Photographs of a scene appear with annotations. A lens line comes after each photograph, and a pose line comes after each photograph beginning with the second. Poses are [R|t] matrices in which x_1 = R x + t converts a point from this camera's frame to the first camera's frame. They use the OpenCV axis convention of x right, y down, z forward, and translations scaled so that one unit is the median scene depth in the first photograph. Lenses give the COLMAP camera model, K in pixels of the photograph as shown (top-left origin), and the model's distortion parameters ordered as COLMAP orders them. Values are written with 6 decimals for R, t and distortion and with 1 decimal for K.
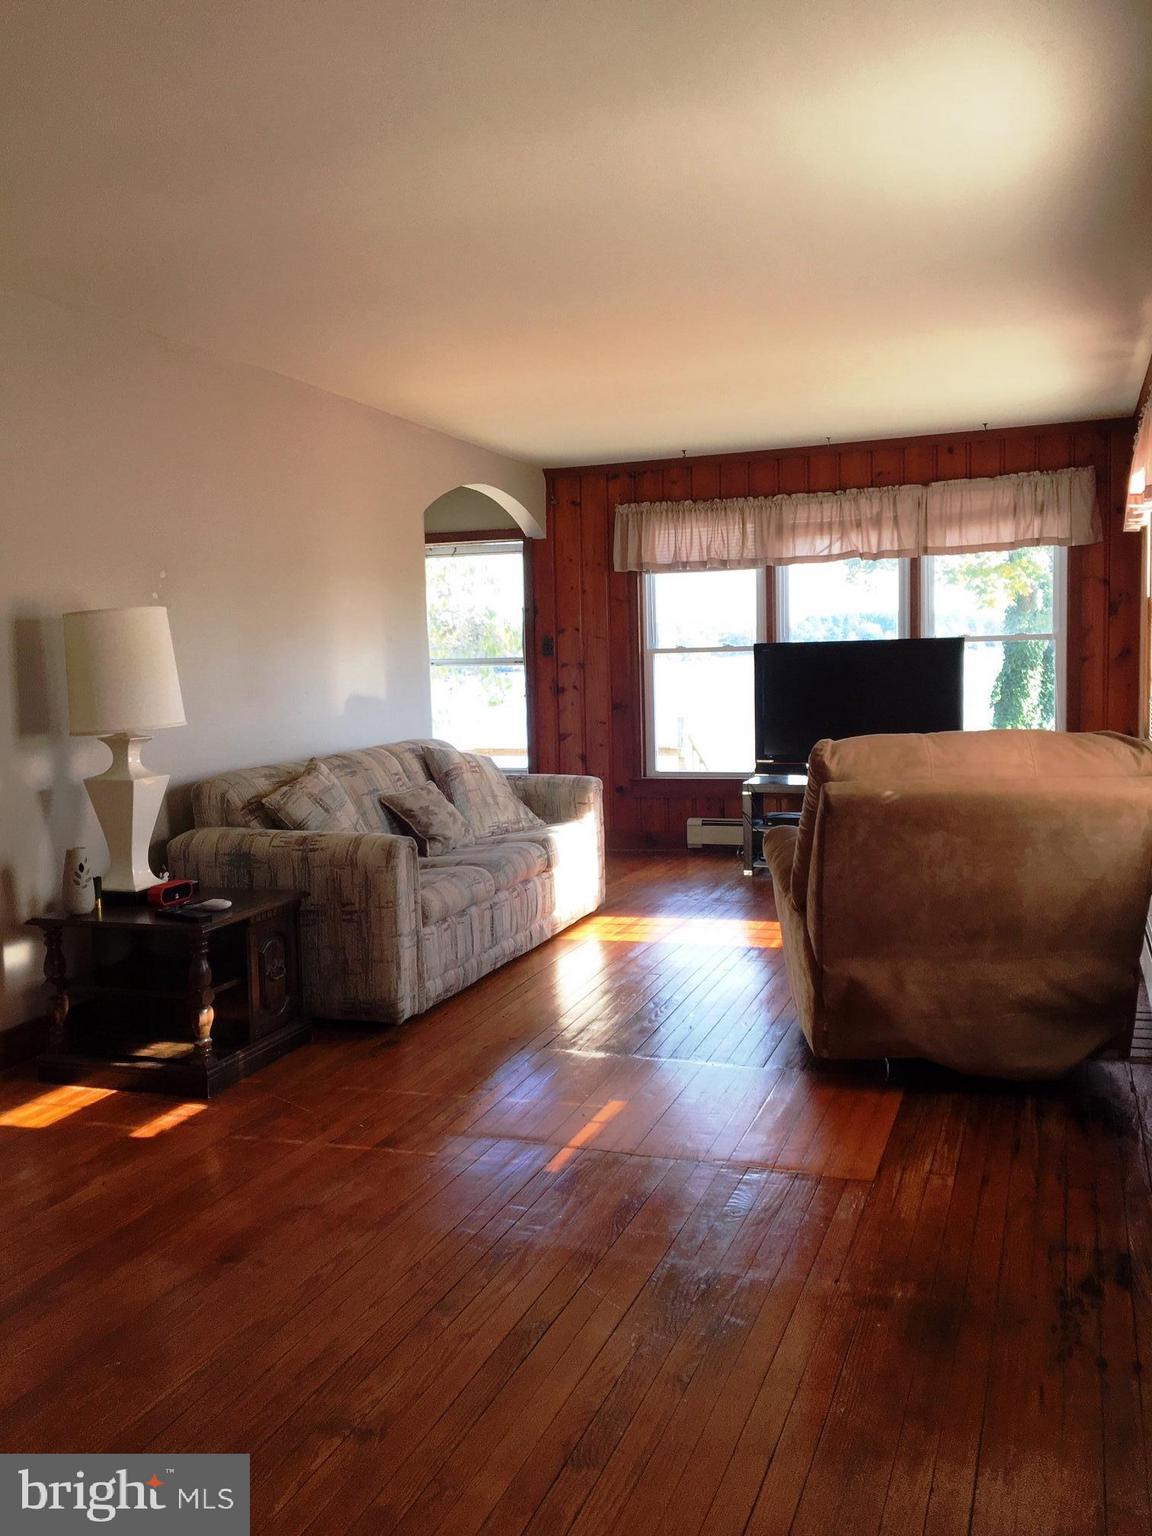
lens RADIAL K [[1308.8, 0, 576.5], [0, 1308.8, 762.3], [0, 0, 1]] dist [0.111699, -0.136624]
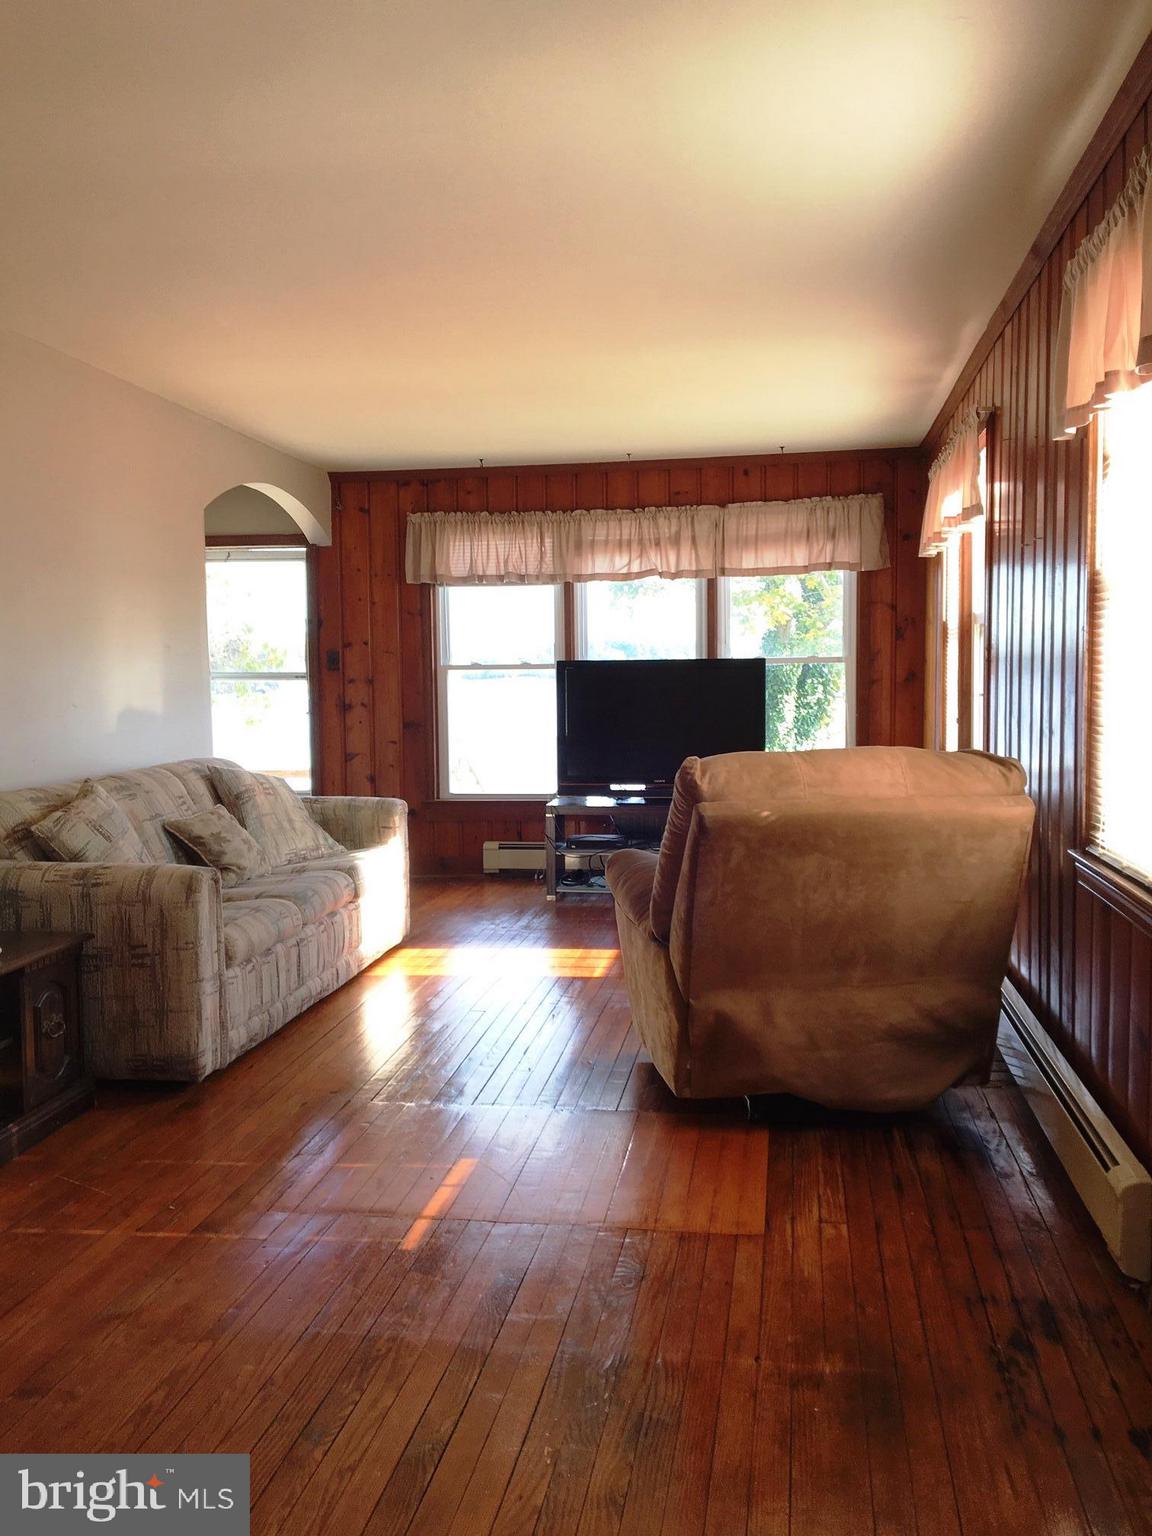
lens RADIAL K [[1308.8, 0, 577.3], [0, 1308.8, 763.7], [0, 0, 1]] dist [0.111699, -0.136624]
pose [[0.981636, 0.000776, 0.190763, -0.040801], [0.002327, 0.999869, -0.016039, 0.001176], [-0.190751, 0.016189, 0.981505, 0.057876]]
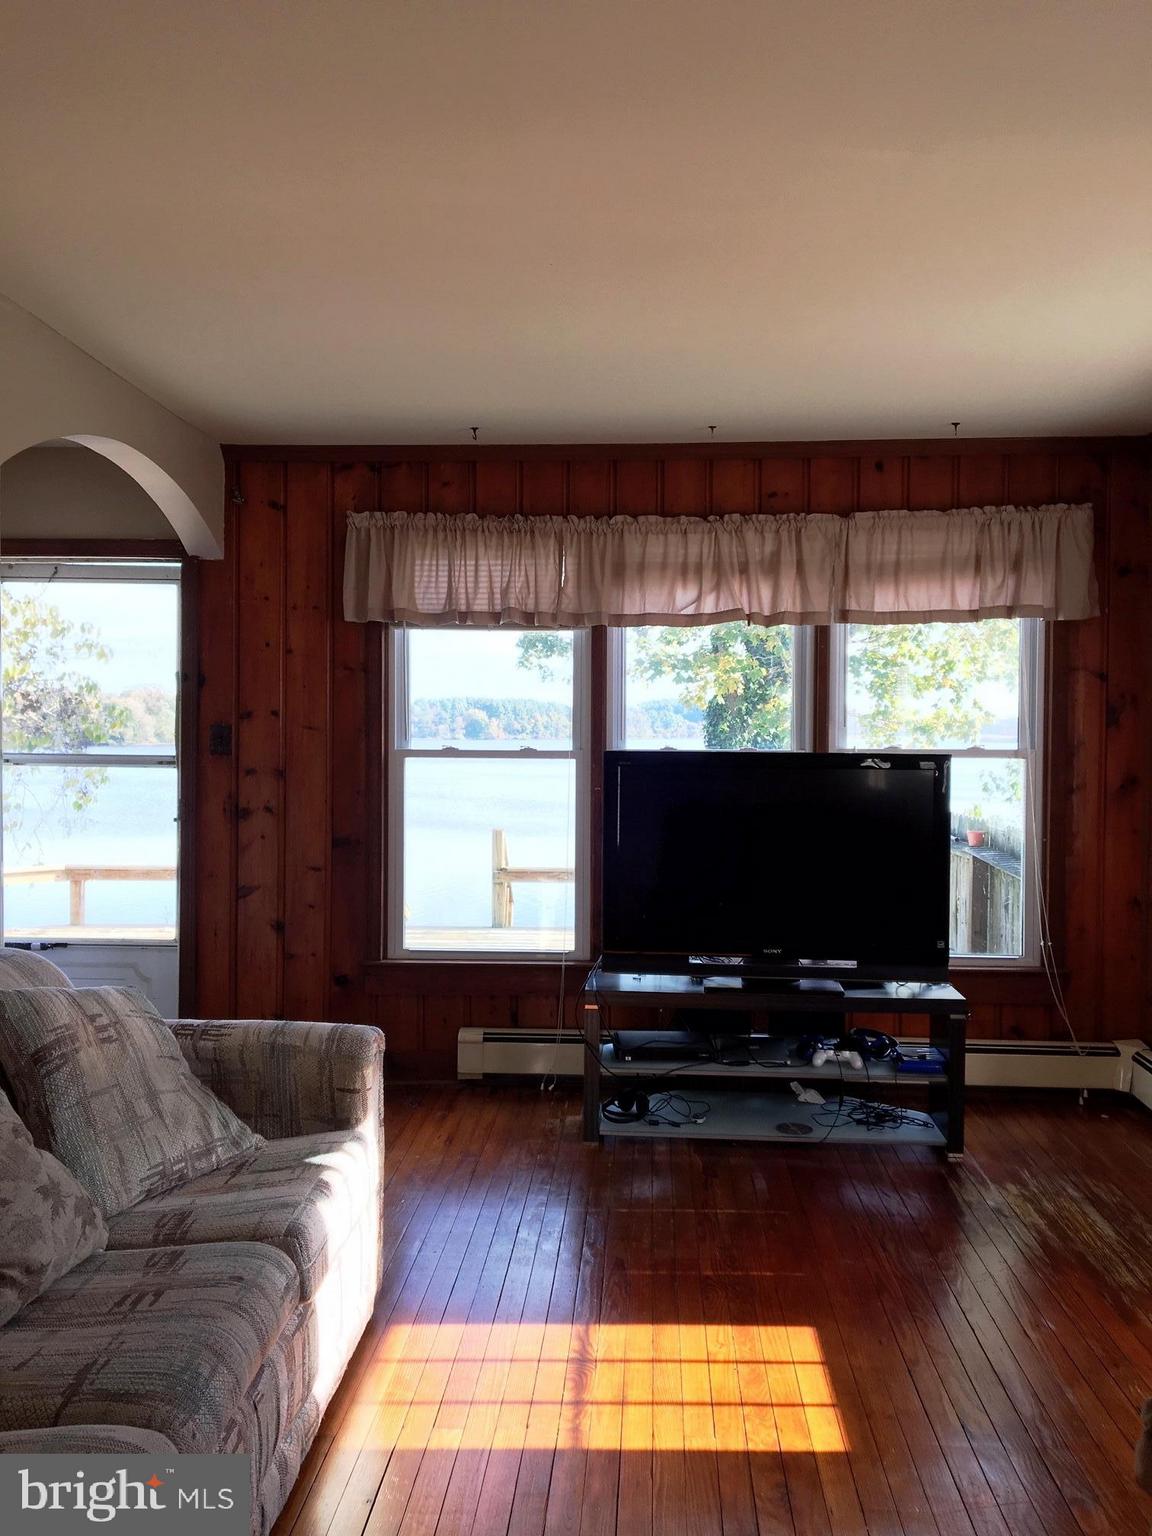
lens RADIAL K [[1308.8, 0, 581.4], [0, 1308.8, 765.4], [0, 0, 1]] dist [0.111699, -0.136624]
pose [[0.954414, 0.024247, 0.297500, -0.059766], [-0.007418, 0.998314, -0.057566, -0.059111], [-0.298395, 0.052735, 0.952985, 0.518303]]
